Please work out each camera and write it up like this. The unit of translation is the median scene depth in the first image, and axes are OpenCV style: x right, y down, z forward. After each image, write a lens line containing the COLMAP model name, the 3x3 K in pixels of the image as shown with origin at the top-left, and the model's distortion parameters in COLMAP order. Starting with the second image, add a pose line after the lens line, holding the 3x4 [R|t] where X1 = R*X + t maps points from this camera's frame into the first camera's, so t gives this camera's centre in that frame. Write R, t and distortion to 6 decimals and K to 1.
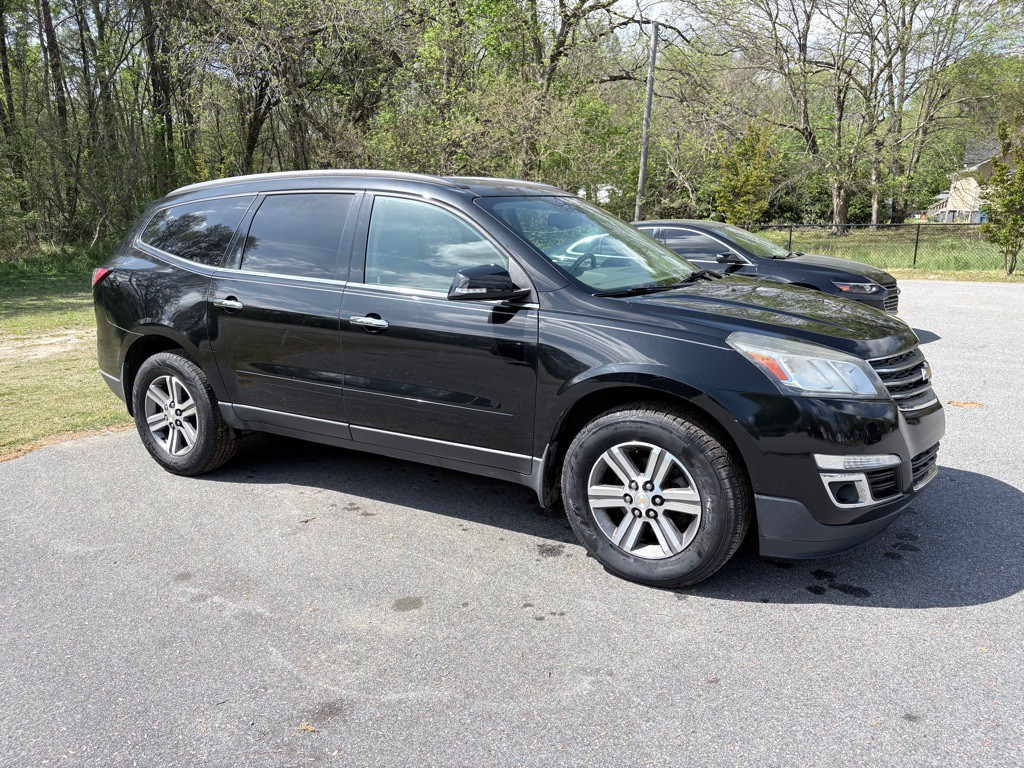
lens RADIAL K [[775.0, 0, 509.4], [0, 775.0, 389.3], [0, 0, 1]] dist [0.044948, -0.042121]
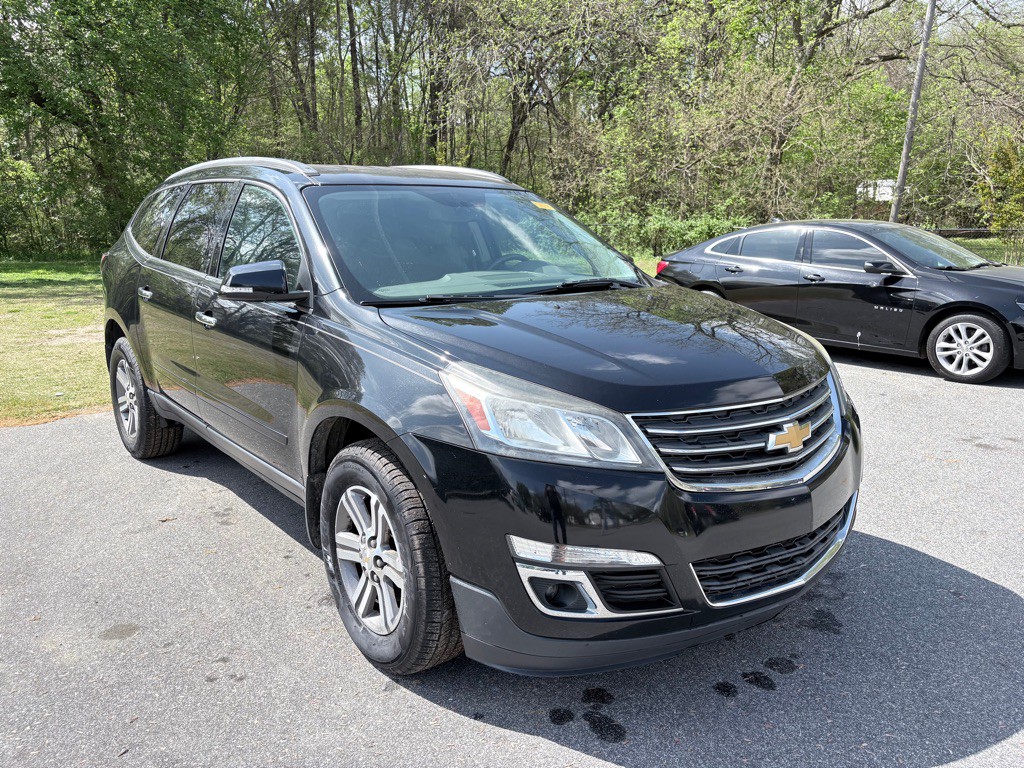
lens RADIAL K [[775.0, 0, 513.0], [0, 775.0, 391.7], [0, 0, 1]] dist [0.044948, -0.042121]
pose [[0.938736, 0.090343, -0.332585, 0.571155], [-0.088432, 0.995863, 0.020911, -0.061284], [0.333098, 0.009781, 0.942841, 0.286020]]
